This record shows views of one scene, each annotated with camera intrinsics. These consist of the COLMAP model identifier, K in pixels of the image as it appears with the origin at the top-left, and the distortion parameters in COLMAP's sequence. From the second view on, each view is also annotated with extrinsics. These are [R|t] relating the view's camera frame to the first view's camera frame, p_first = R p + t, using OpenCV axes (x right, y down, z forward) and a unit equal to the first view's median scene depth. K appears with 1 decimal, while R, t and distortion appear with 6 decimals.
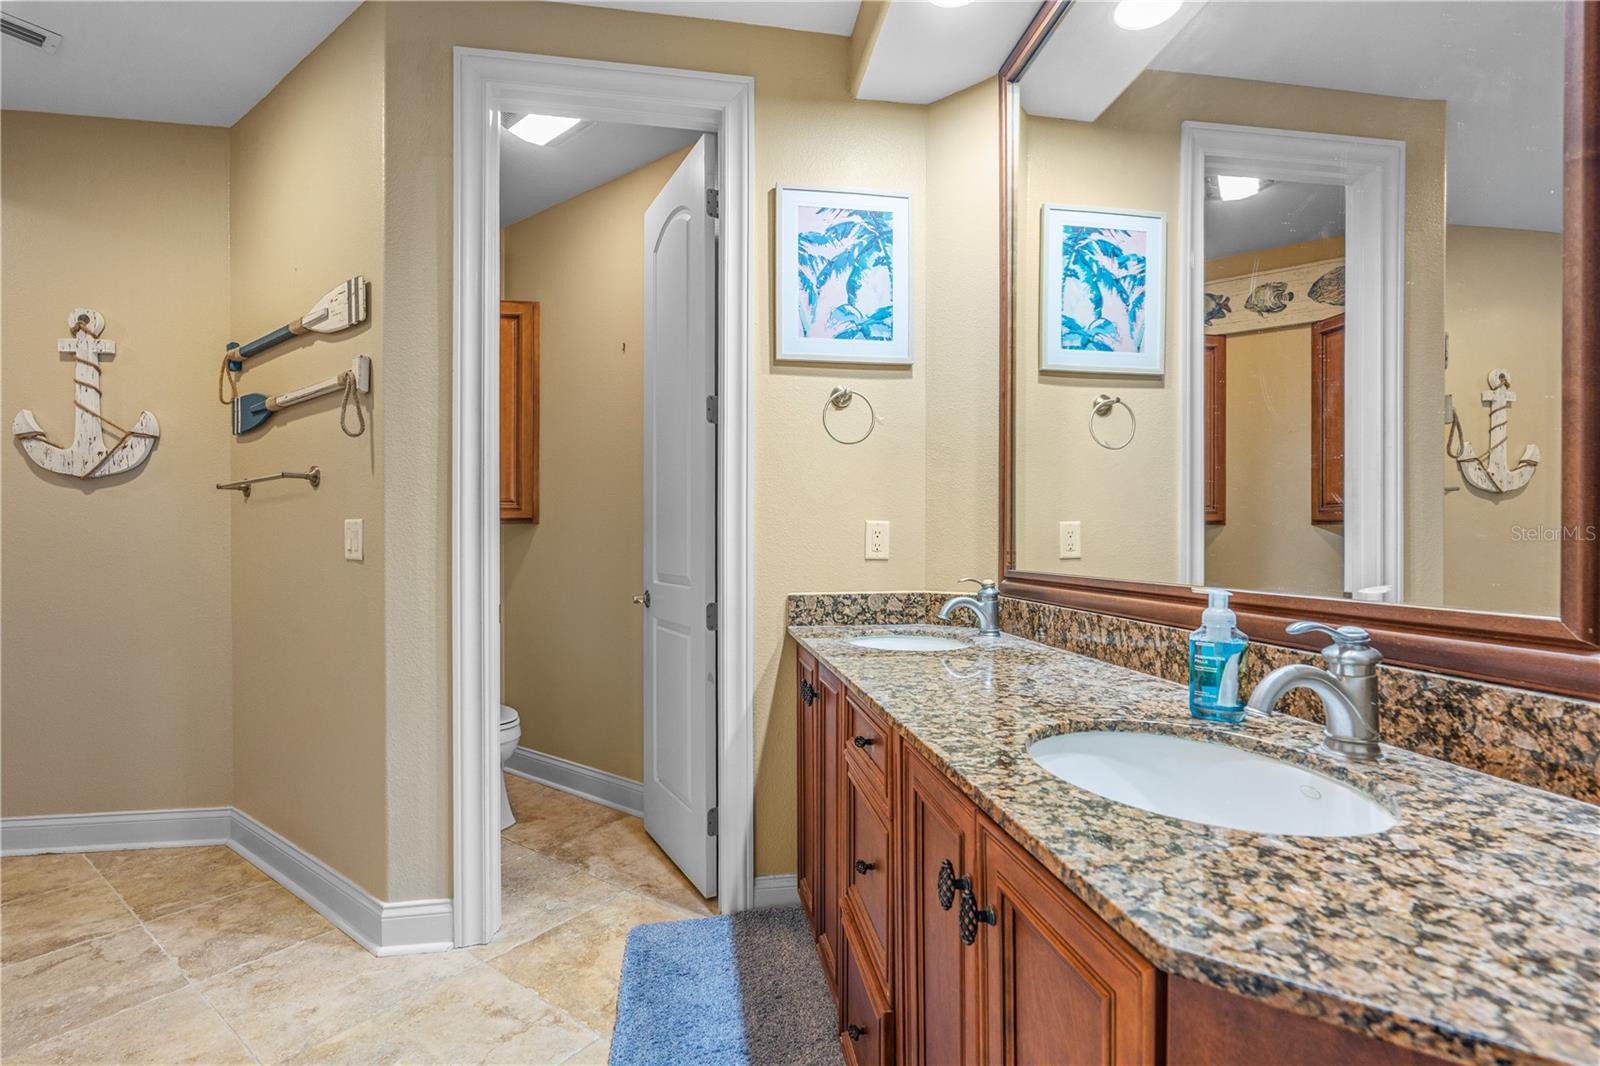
lens RADIAL K [[723.3, 0, 801.0], [0, 723.3, 532.2], [0, 0, 1]] dist [-0.004454, 0.002069]
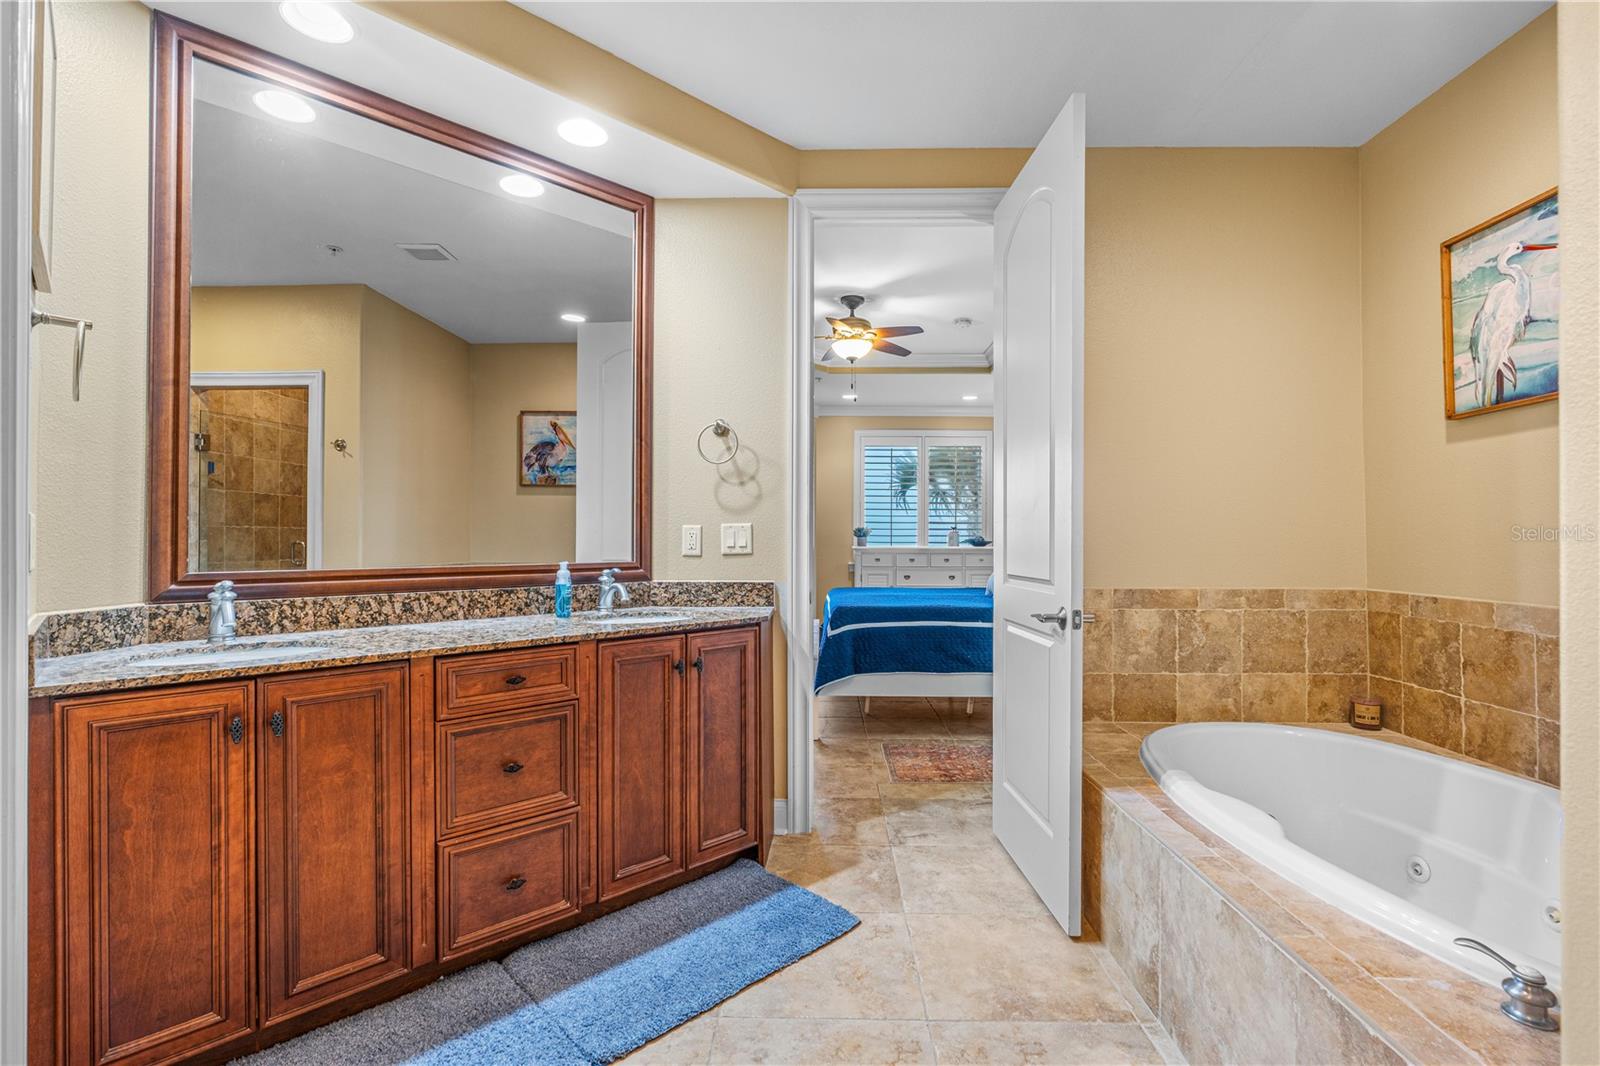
lens RADIAL K [[723.3, 0, 794.6], [0, 723.3, 535.3], [0, 0, 1]] dist [-0.004454, 0.002069]
pose [[-0.557272, 0.002328, 0.830327, -1.318247], [-0.010834, 0.999891, -0.010075, 0.005625], [-0.830259, -0.014610, -0.557186, 1.241948]]
